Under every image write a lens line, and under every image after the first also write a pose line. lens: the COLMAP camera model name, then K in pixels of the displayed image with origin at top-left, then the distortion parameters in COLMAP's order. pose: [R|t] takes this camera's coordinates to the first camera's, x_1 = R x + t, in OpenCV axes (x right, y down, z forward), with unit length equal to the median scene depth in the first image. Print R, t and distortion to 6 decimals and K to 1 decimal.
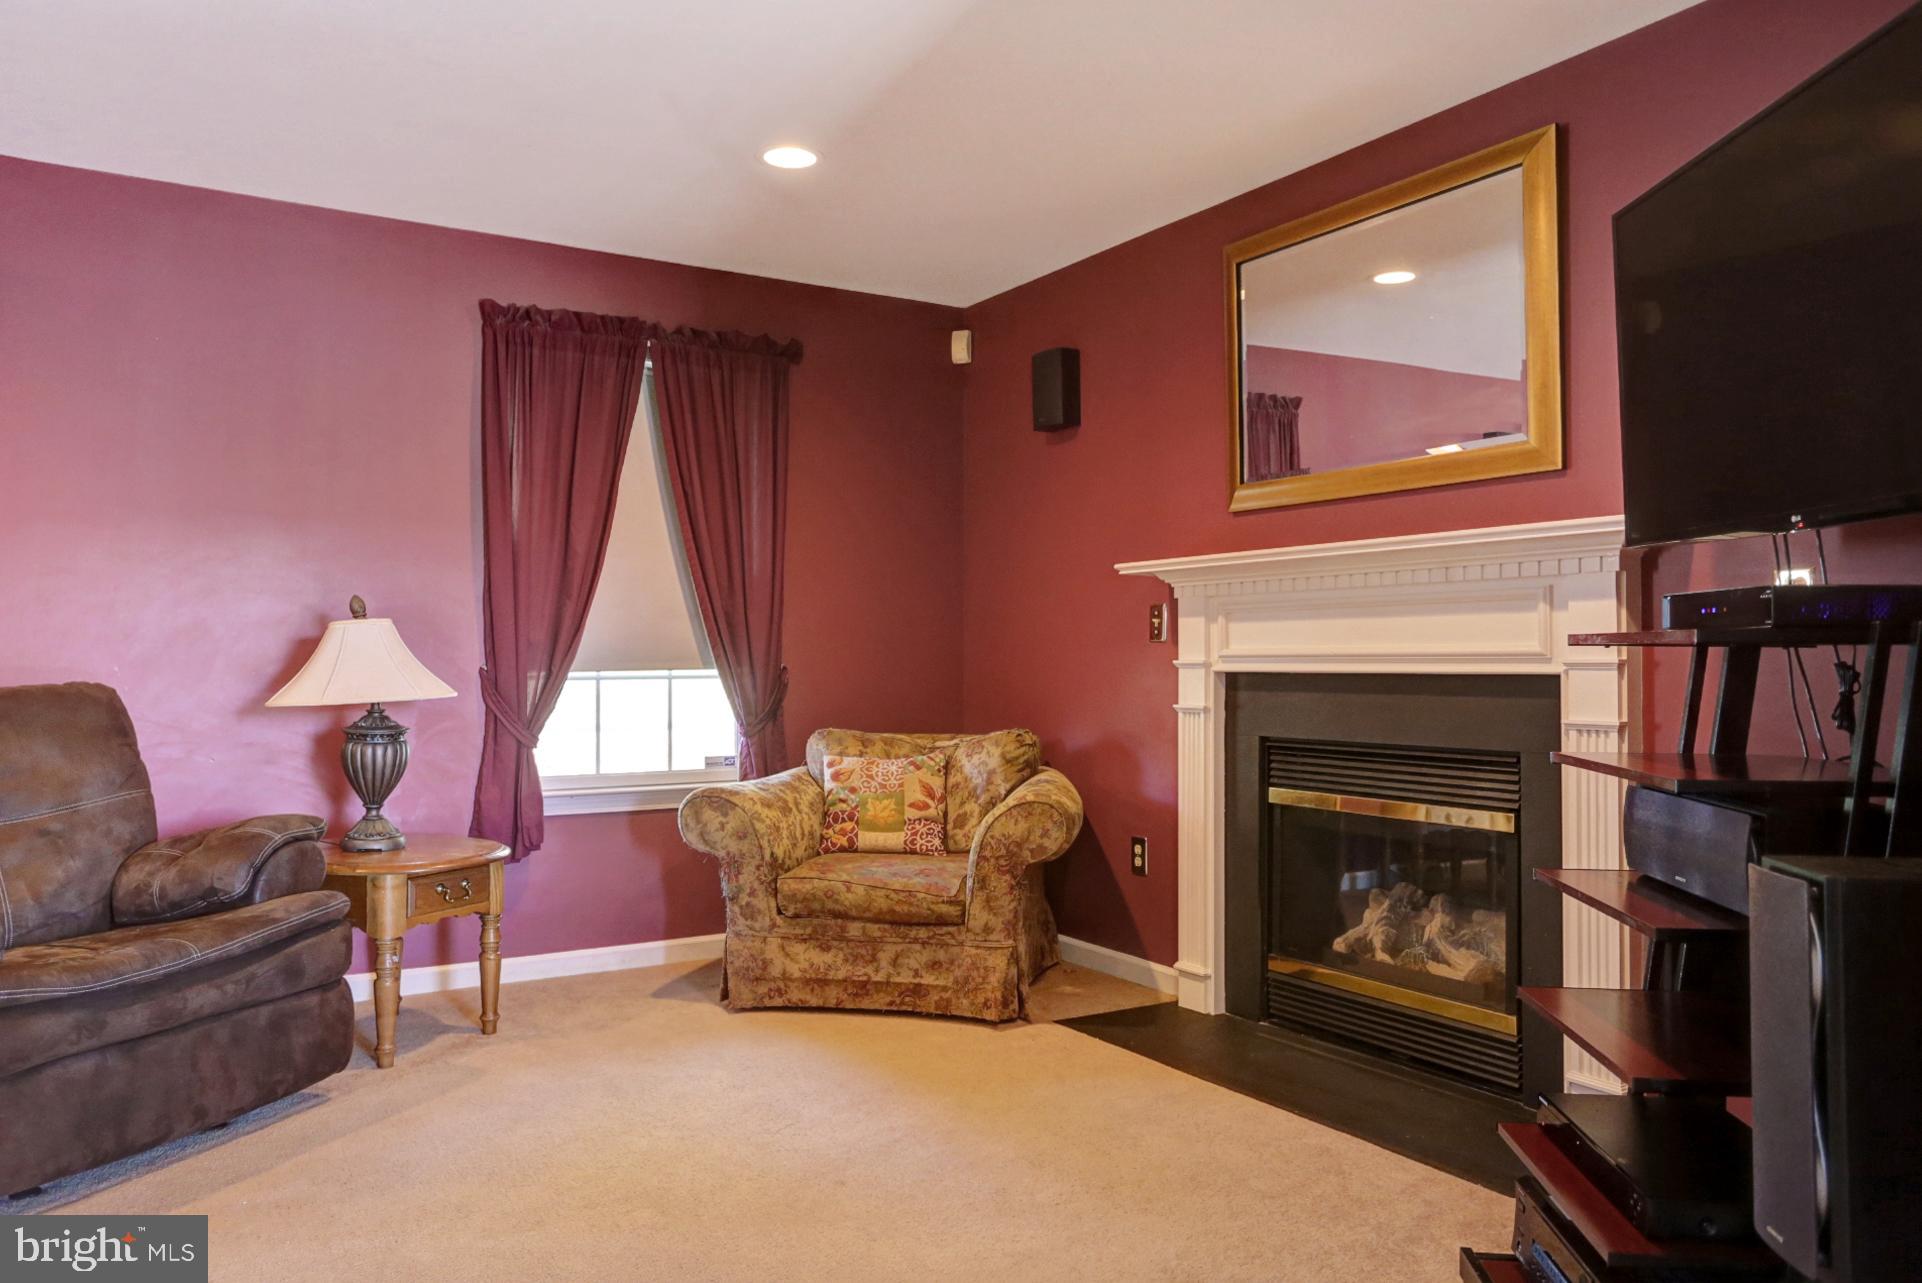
lens RADIAL K [[1352.8, 0, 945.9], [0, 1352.8, 633.0], [0, 0, 1]] dist [-0.049884, 0.065651]
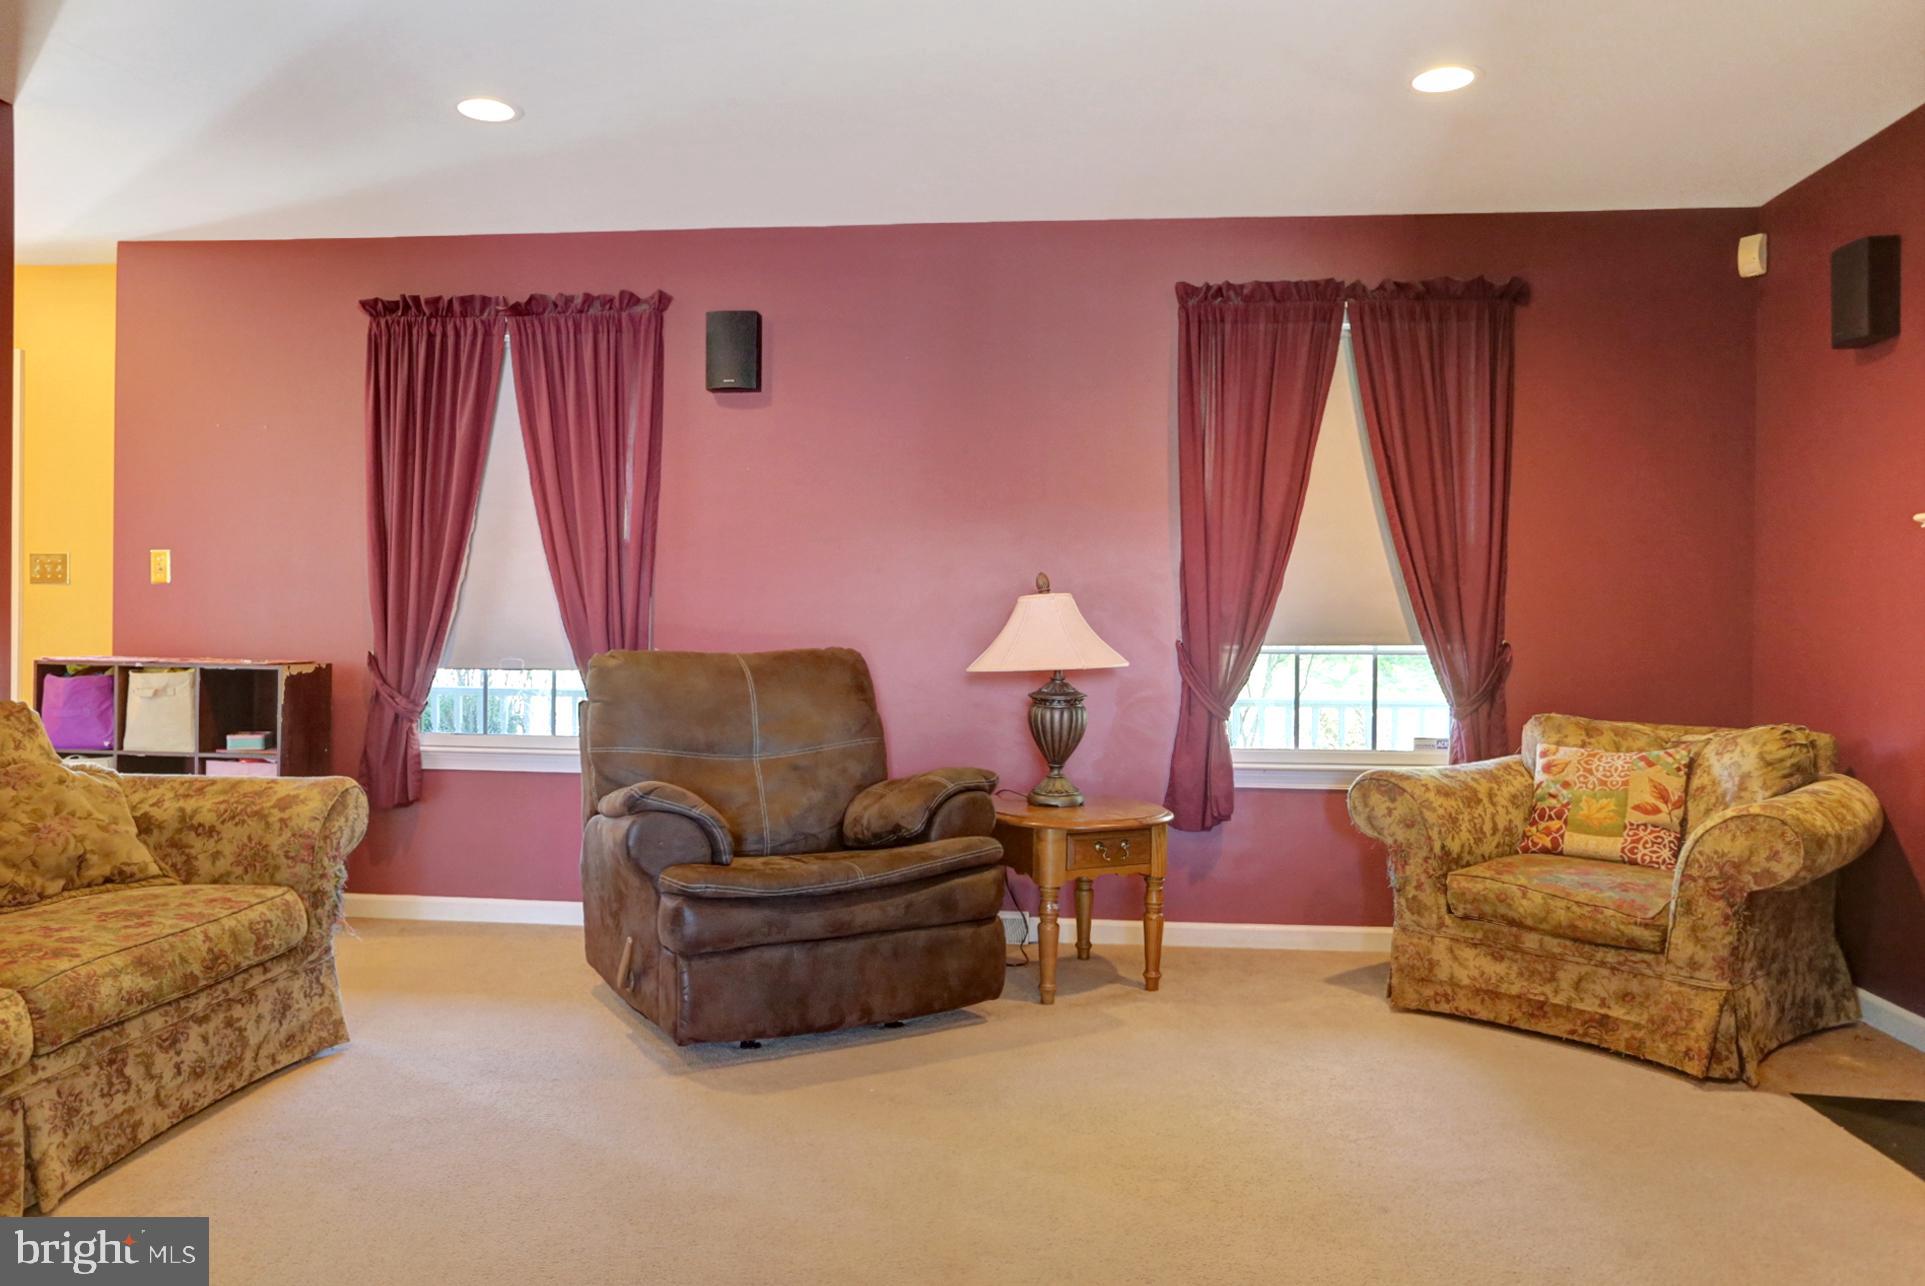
lens RADIAL K [[1354.9, 0, 947.4], [0, 1354.9, 634.5], [0, 0, 1]] dist [-0.049884, 0.065651]
pose [[0.792732, 0.010098, -0.609486, 0.165135], [0.001671, 0.999823, 0.018739, 0.001793], [0.609568, -0.015874, 0.792575, 0.073411]]
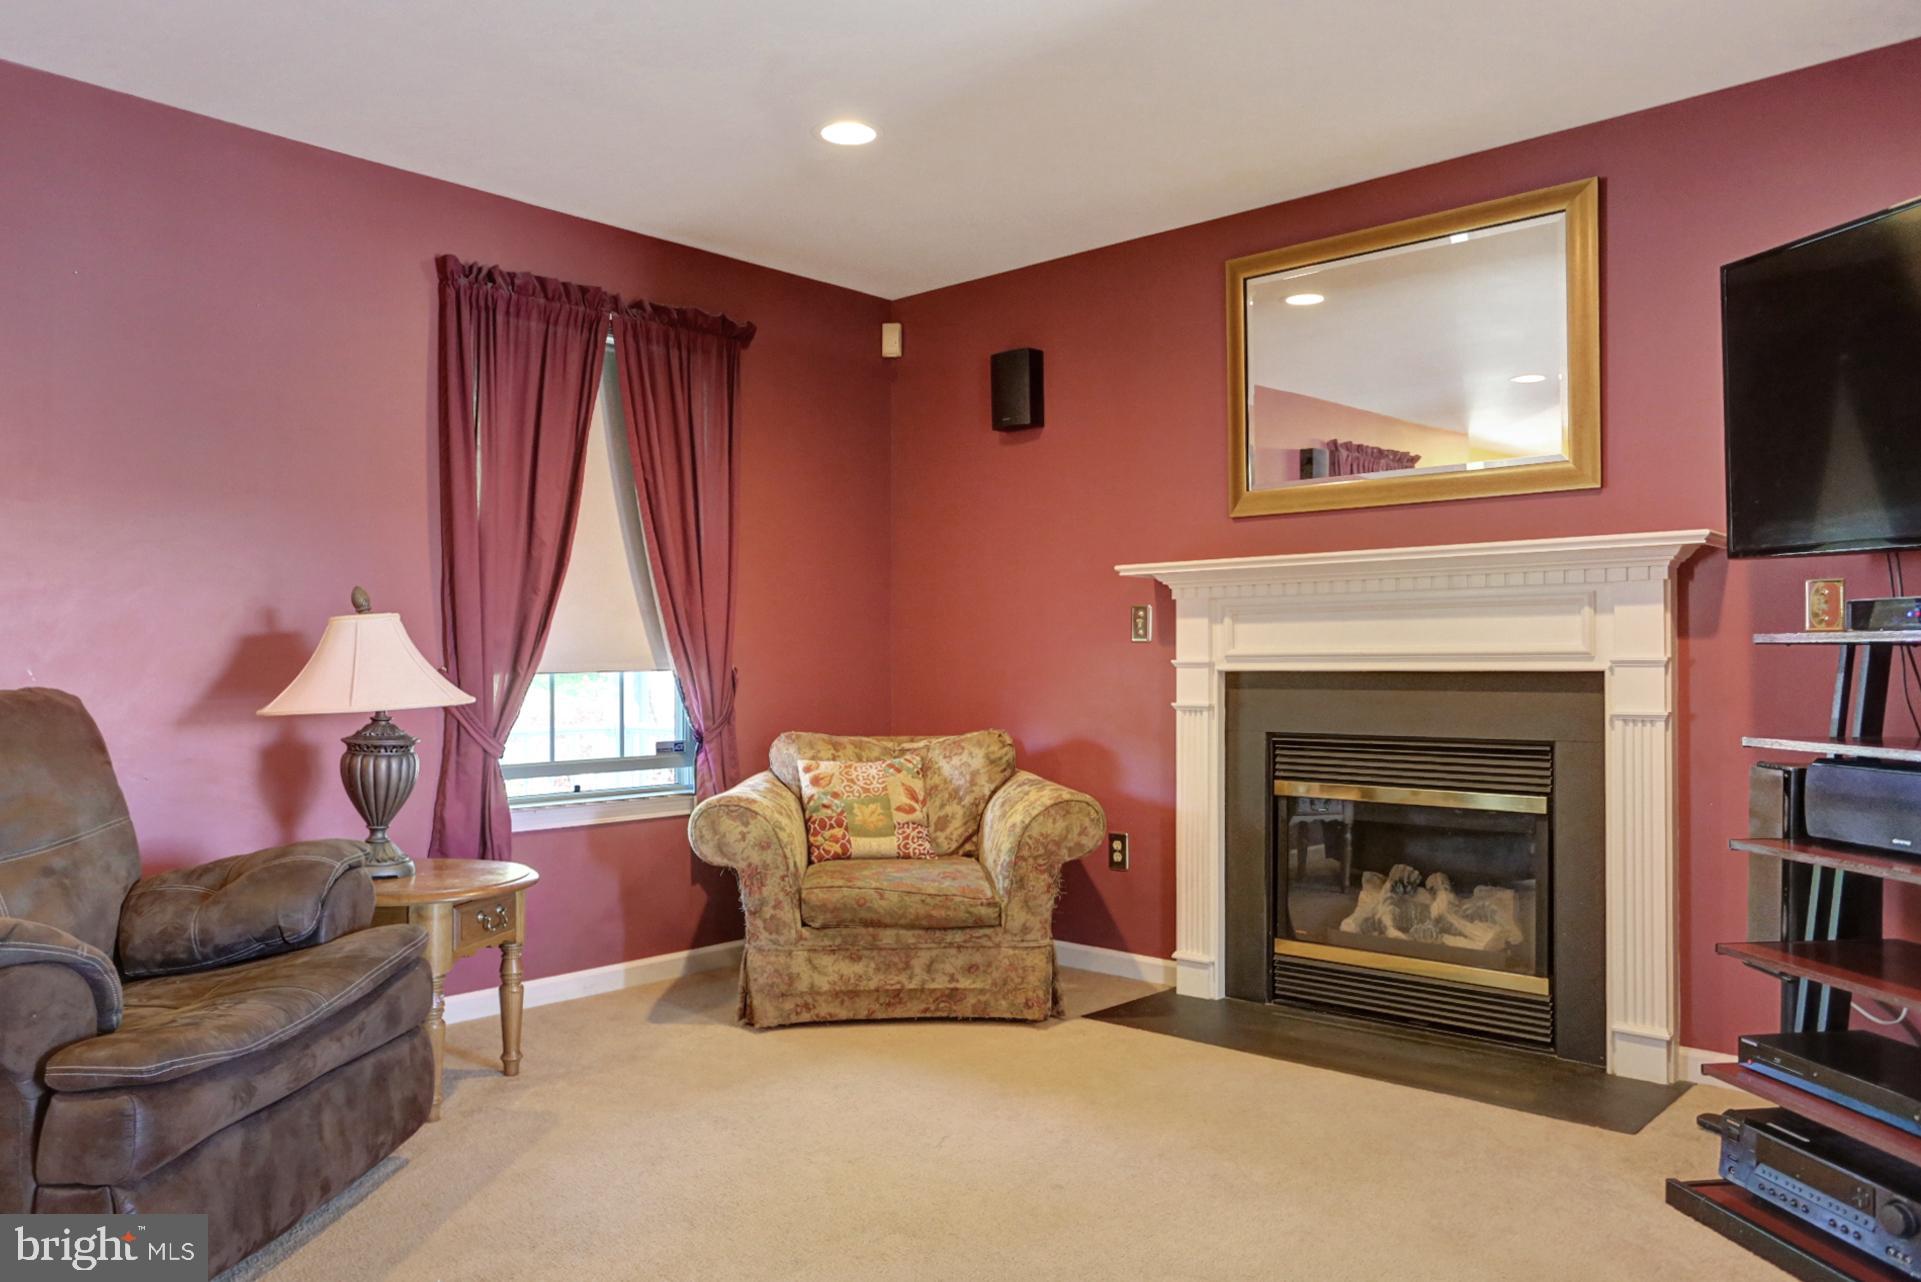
lens RADIAL K [[1376.0, 0, 943.3], [0, 1376.0, 655.7], [0, 0, 1]] dist [-0.049777, 0.070211]
pose [[0.962432, -0.000825, 0.271522, -0.299606], [-0.003123, 0.999896, 0.014108, 0.002869], [-0.271505, -0.014426, 0.962329, 0.040864]]
